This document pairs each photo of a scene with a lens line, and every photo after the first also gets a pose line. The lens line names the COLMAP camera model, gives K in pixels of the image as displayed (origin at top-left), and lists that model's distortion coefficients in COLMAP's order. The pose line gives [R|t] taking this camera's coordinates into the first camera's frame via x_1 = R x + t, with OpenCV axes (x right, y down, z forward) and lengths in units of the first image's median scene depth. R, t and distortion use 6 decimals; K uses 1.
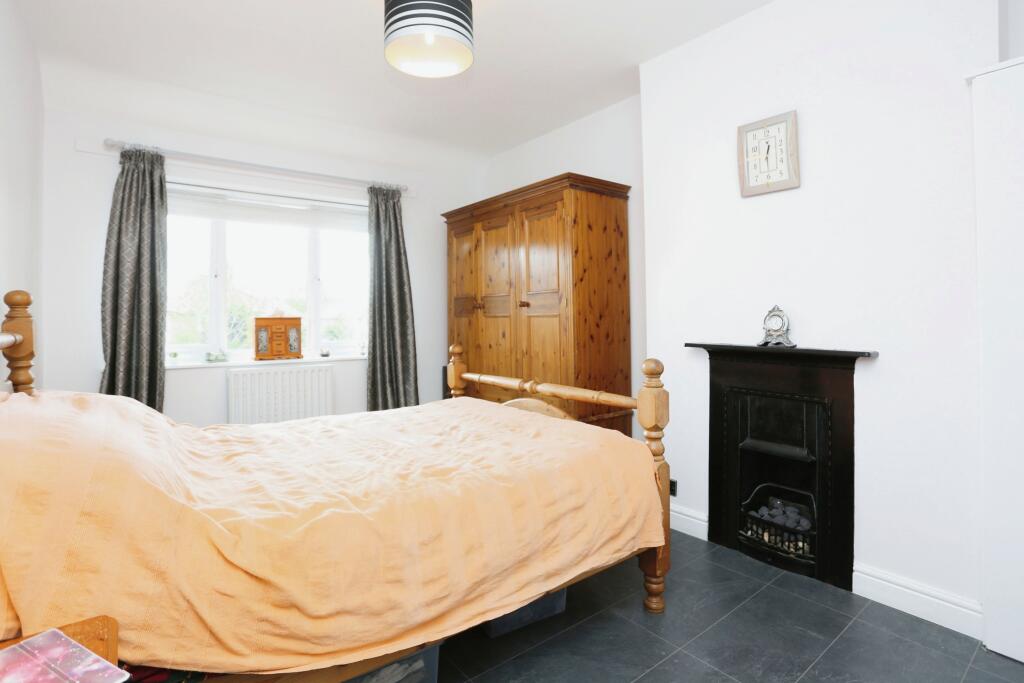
lens RADIAL K [[520.6, 0, 511.7], [0, 520.6, 334.4], [0, 0, 1]] dist [0.007226, 0.003663]
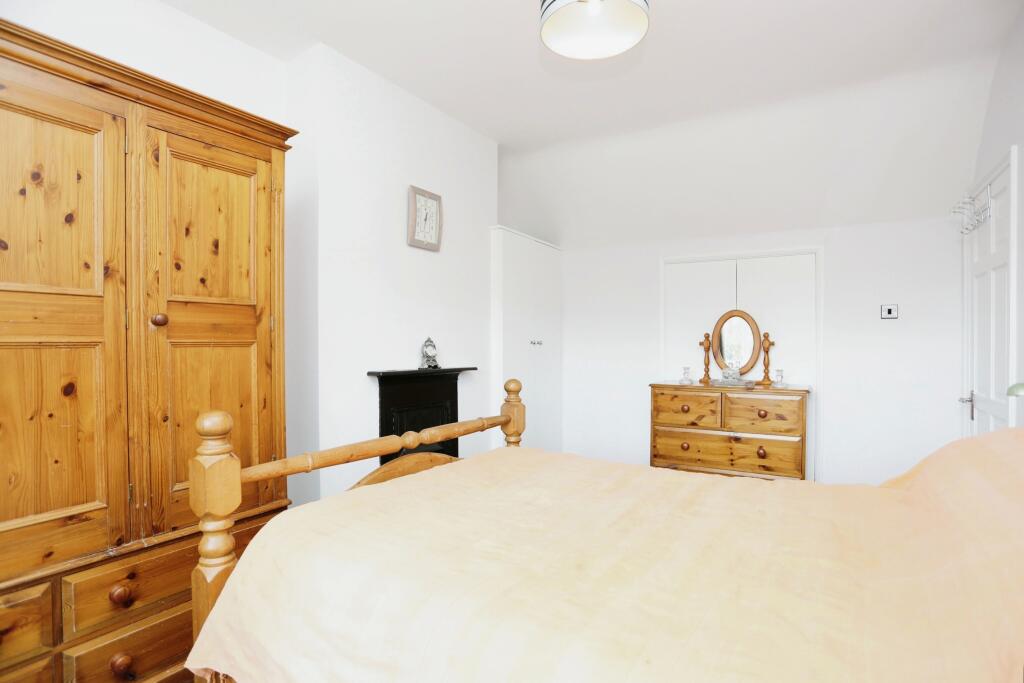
lens RADIAL K [[520.6, 0, 513.6], [0, 520.6, 349.1], [0, 0, 1]] dist [0.007226, 0.003663]
pose [[-0.311956, -0.011092, 0.950032, -0.771972], [0.025589, 0.999471, 0.020072, -0.045853], [-0.949752, 0.030572, -0.311508, 1.176530]]
